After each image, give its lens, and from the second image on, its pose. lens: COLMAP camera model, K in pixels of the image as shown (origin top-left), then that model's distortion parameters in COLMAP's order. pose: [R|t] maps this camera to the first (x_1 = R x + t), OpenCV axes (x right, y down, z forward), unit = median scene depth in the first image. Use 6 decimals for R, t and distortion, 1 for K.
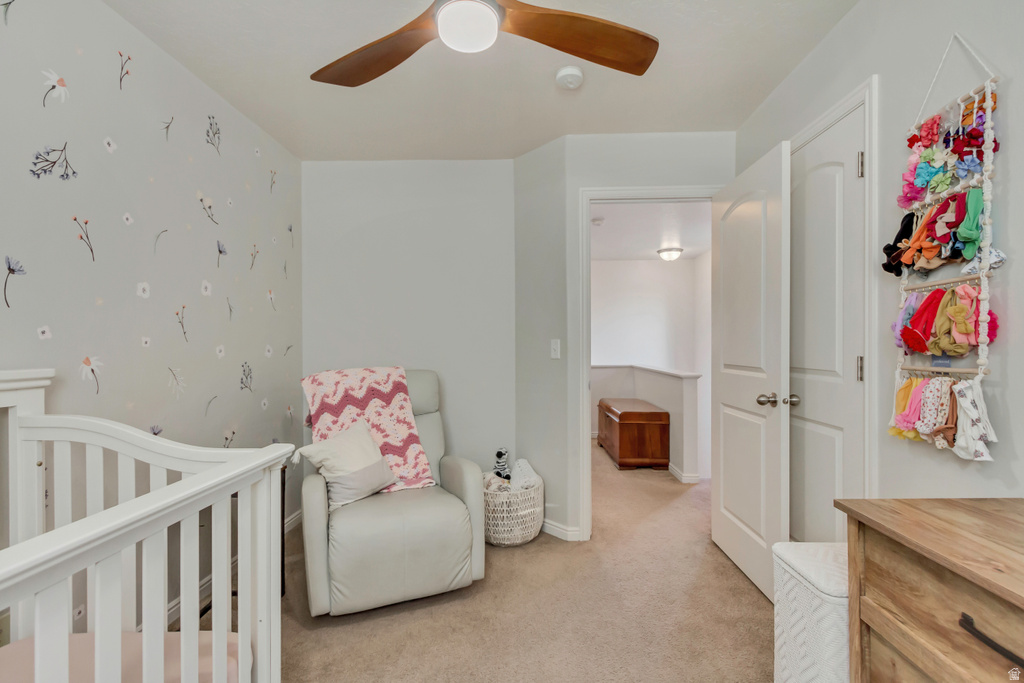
lens RADIAL K [[481.5, 0, 512.8], [0, 481.5, 344.0], [0, 0, 1]] dist [0.010126, -0.001911]
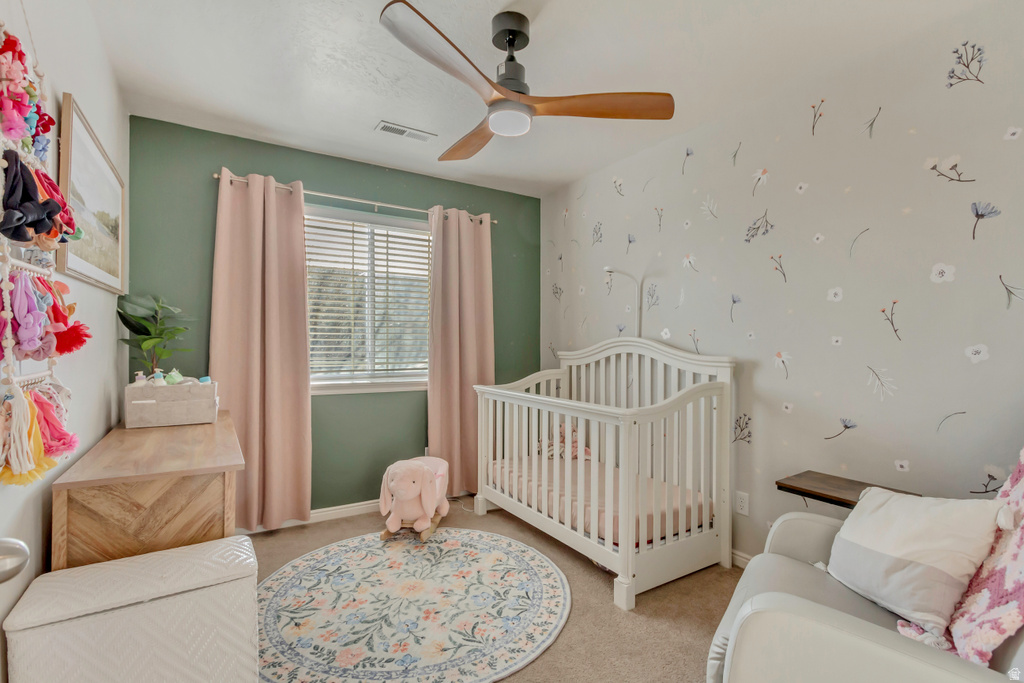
lens RADIAL K [[481.5, 0, 512.7], [0, 481.5, 342.2], [0, 0, 1]] dist [0.010126, -0.001911]
pose [[-0.829191, -0.000874, -0.558965, 0.486944], [-0.000701, 1.000000, -0.000523, 0.000149], [0.558966, -0.000042, -0.829191, 1.525799]]
